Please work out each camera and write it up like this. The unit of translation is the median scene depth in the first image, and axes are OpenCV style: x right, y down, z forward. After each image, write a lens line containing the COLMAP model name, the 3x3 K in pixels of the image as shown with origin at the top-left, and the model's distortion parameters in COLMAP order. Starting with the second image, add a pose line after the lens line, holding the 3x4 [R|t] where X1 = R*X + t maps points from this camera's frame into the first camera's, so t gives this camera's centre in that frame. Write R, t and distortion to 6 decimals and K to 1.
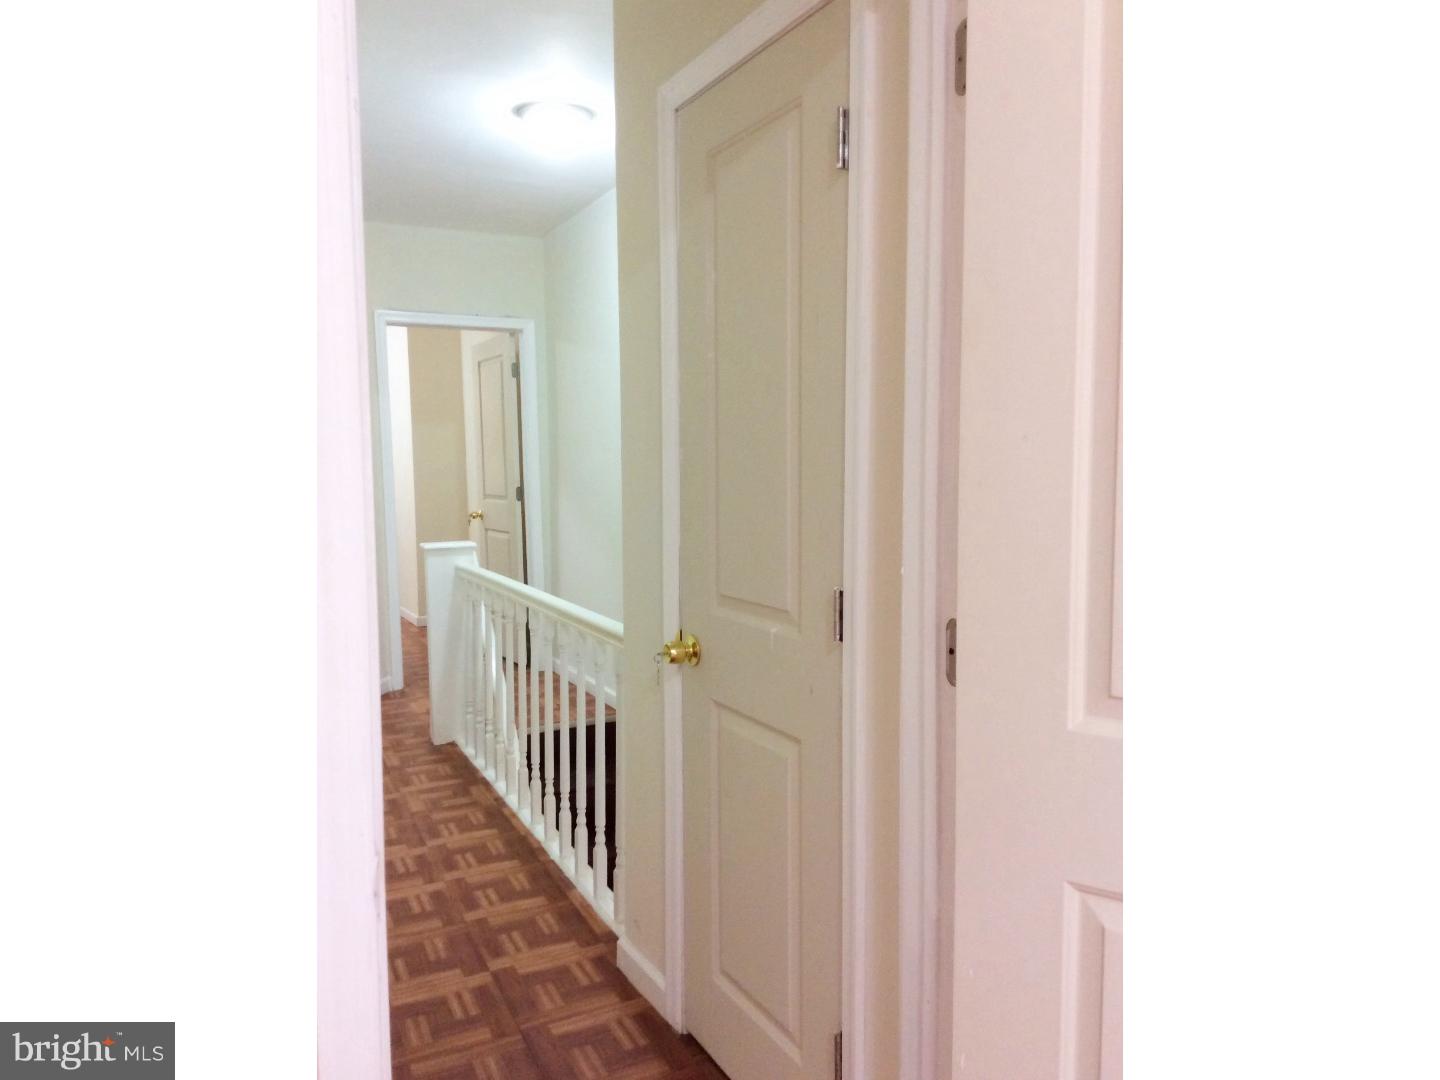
lens RADIAL K [[965.3, 0, 720.0], [0, 965.3, 540.0], [0, 0, 1]] dist [0.106263, -0.206981]
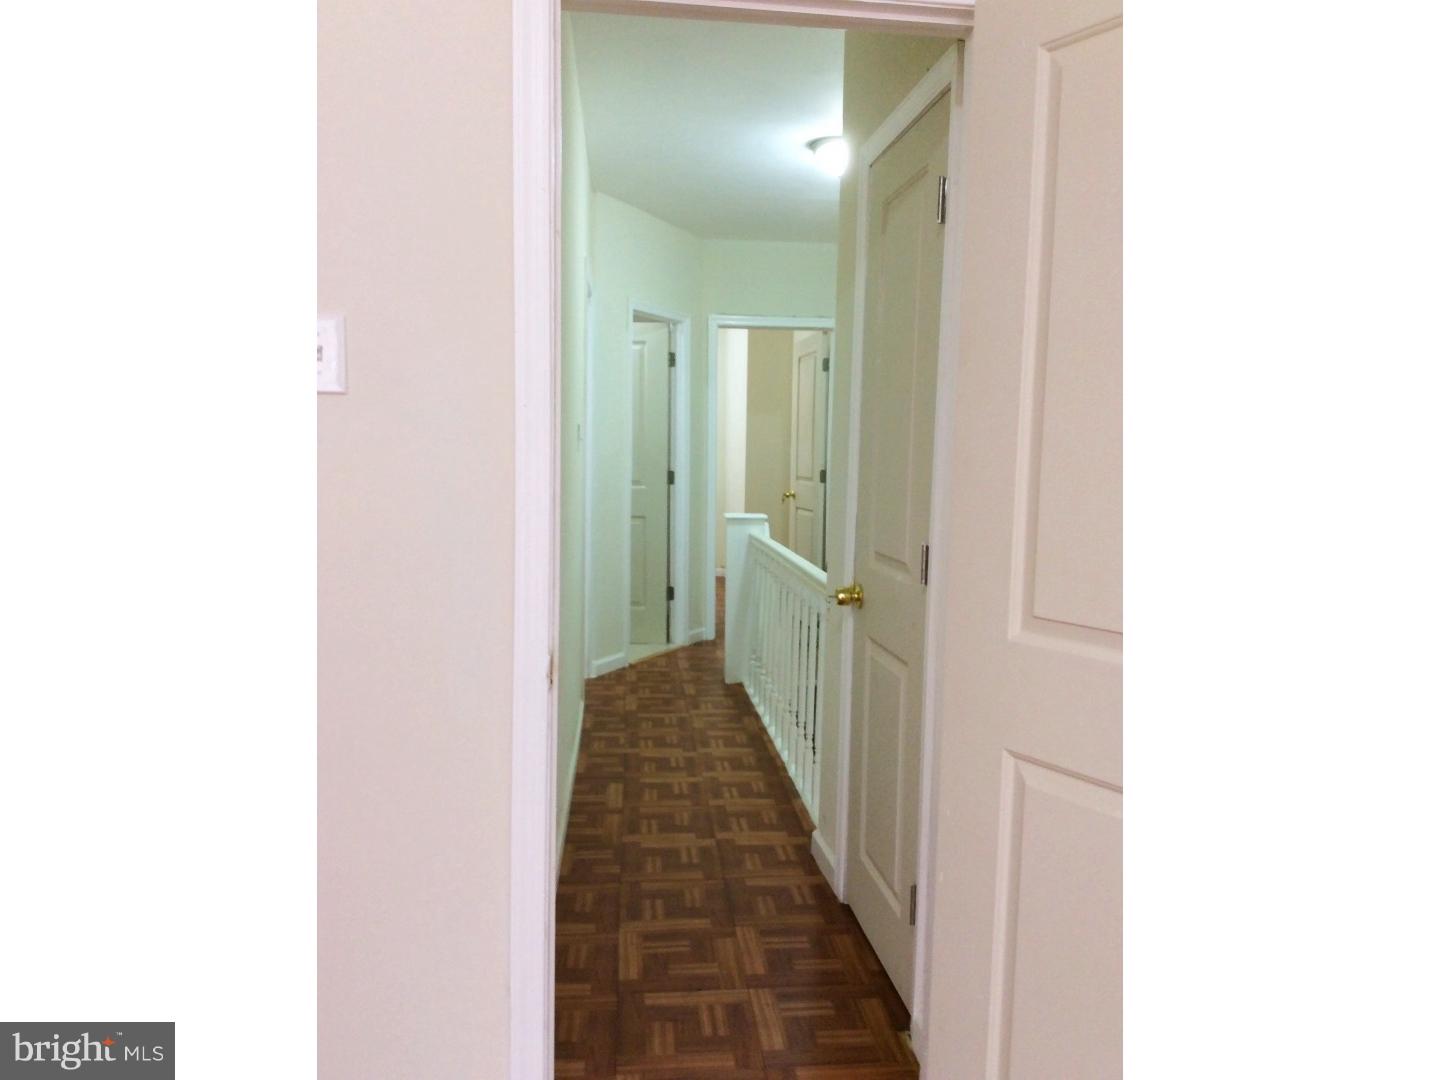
lens RADIAL K [[965.3, 0, 720.0], [0, 965.3, 540.0], [0, 0, 1]] dist [0.106263, -0.206981]
pose [[0.933412, 0.059310, -0.353871, 0.182816], [-0.055338, 0.998240, 0.021341, 0.018048], [0.354514, -0.000338, 0.935051, -0.179746]]
